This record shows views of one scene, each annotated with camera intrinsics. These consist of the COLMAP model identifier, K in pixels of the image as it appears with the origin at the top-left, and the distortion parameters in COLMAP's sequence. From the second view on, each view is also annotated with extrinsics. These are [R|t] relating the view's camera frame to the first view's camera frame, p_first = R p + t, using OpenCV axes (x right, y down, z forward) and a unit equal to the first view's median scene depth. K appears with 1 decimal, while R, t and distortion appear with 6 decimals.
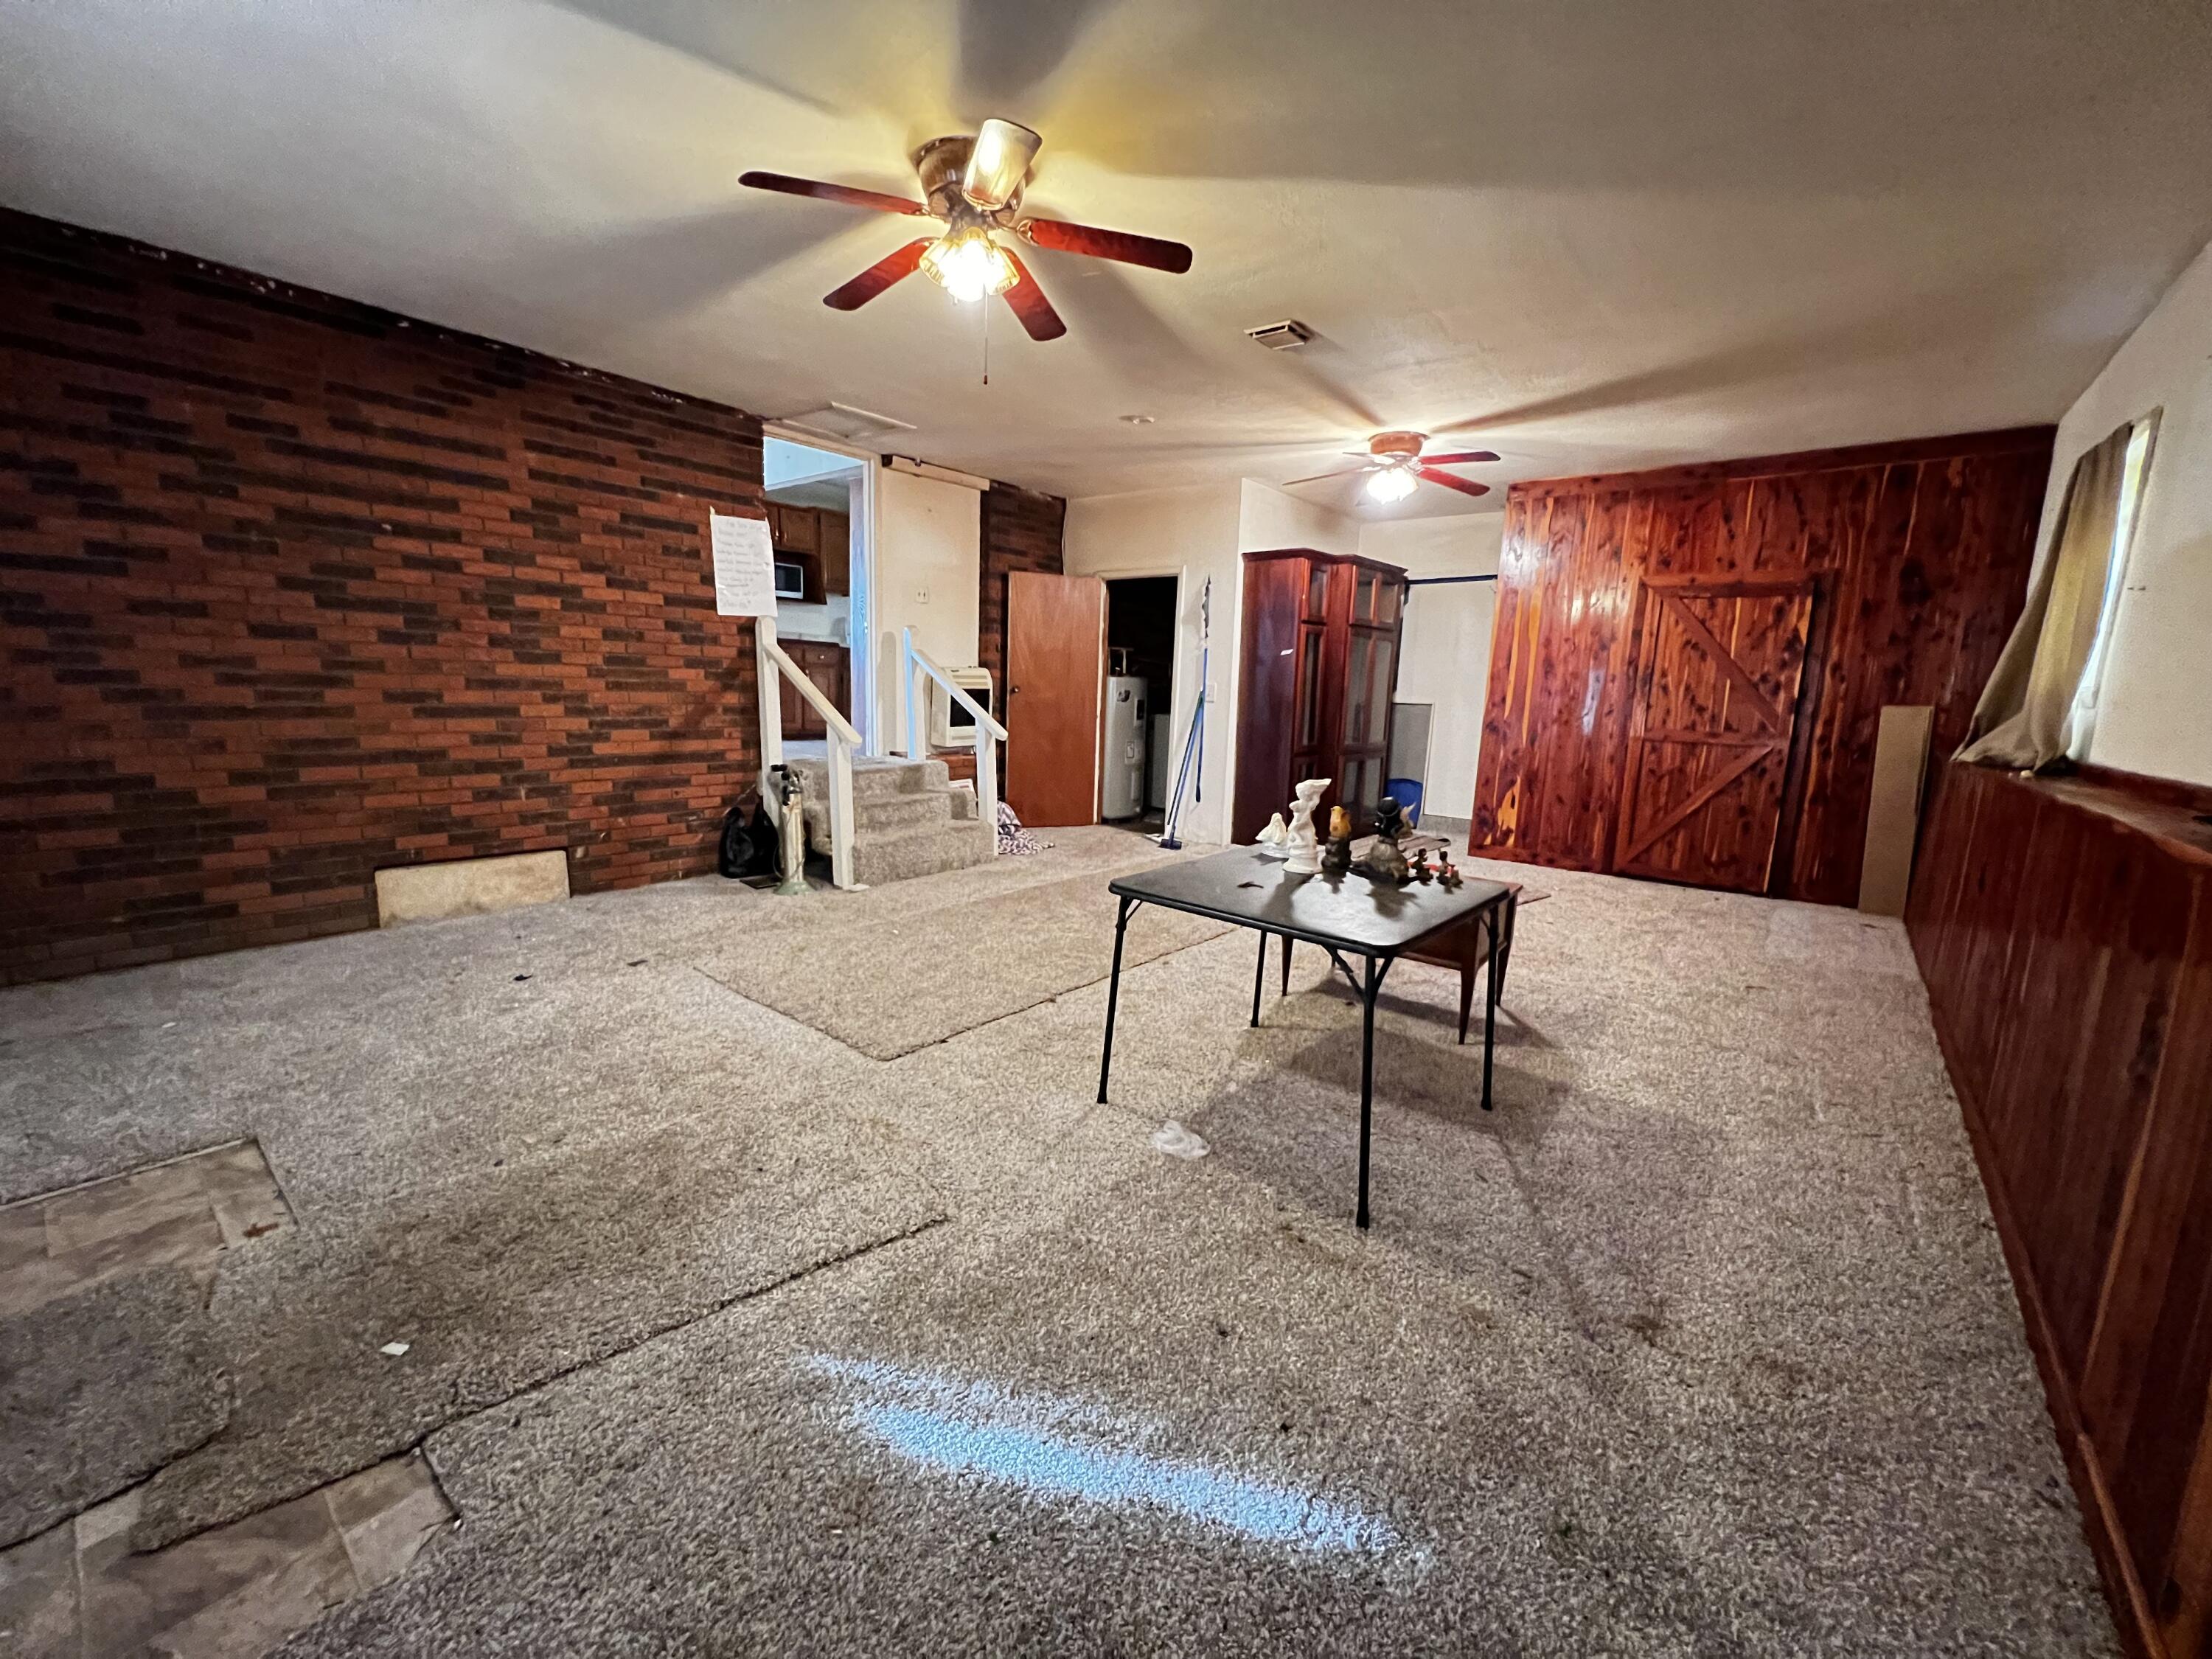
lens RADIAL K [[879.4, 0, 1102.9], [0, 879.4, 824.1], [0, 0, 1]] dist [-0.002837, -0.000092]
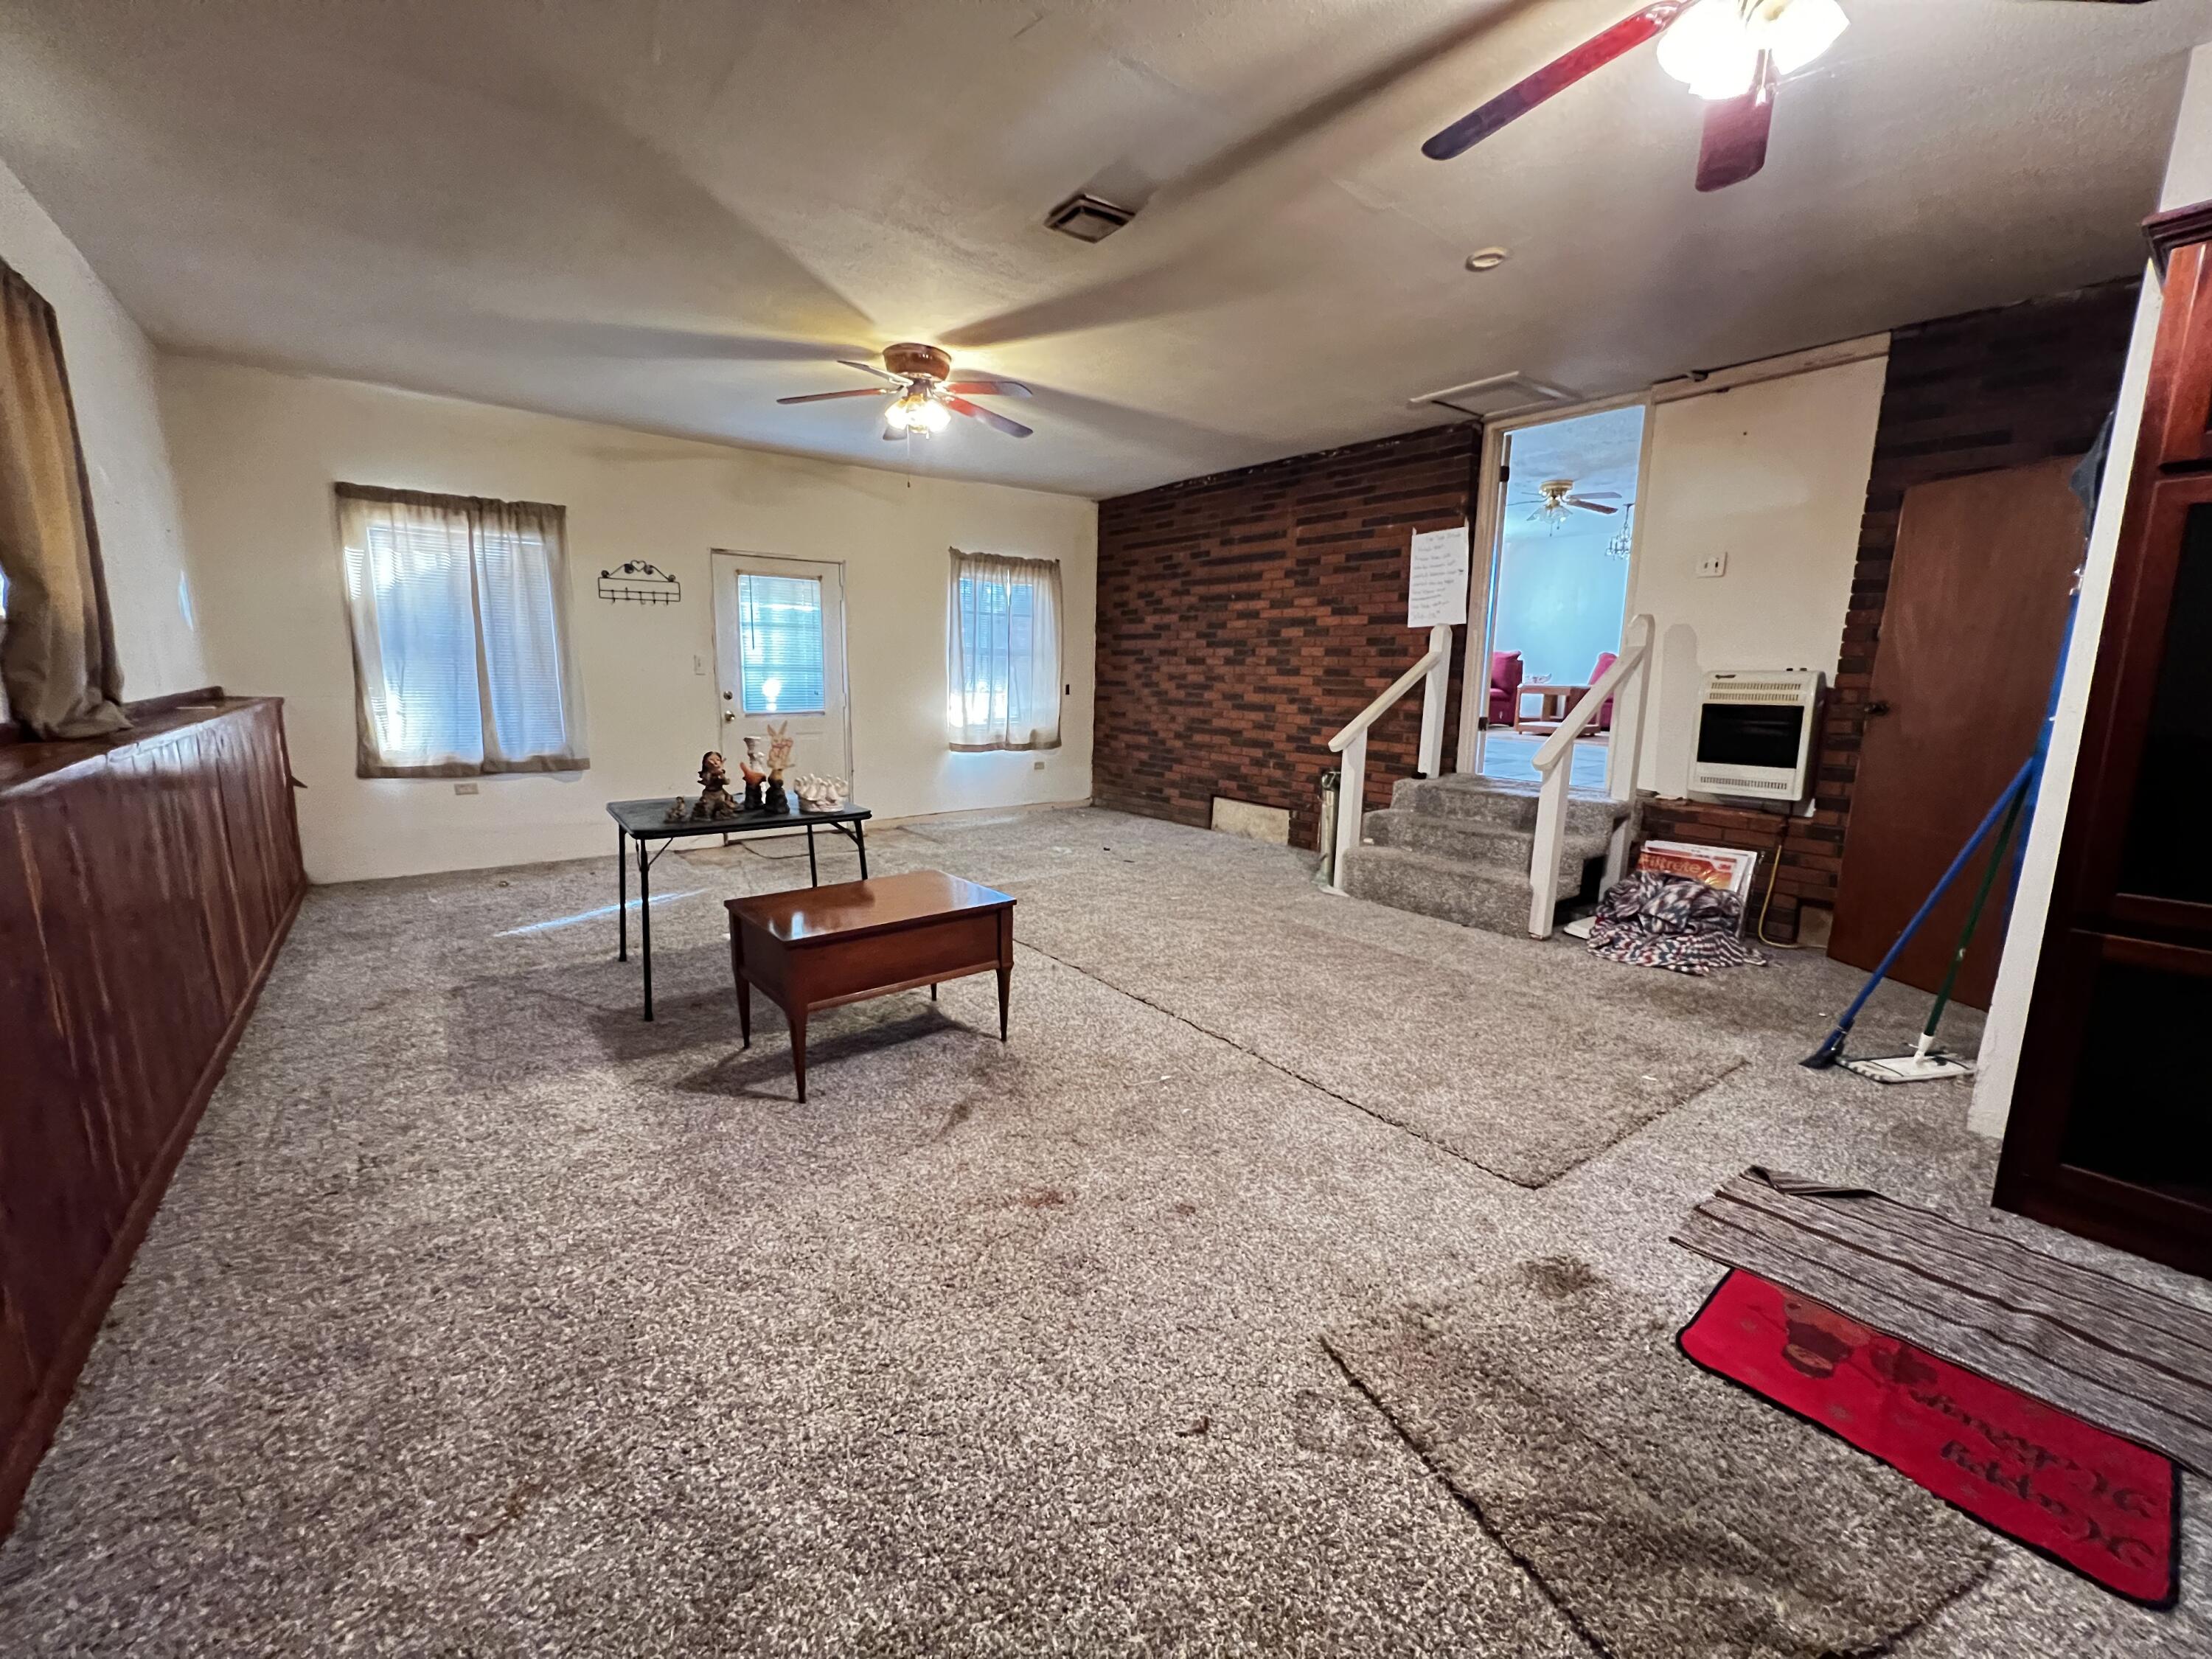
lens RADIAL K [[879.4, 0, 1104.8], [0, 879.4, 827.8], [0, 0, 1]] dist [-0.002837, -0.000092]
pose [[-0.219749, 0.138858, -0.965624, 0.847288], [-0.180403, 0.966963, 0.180105, -0.150558], [0.958731, 0.213779, -0.187439, 1.057404]]
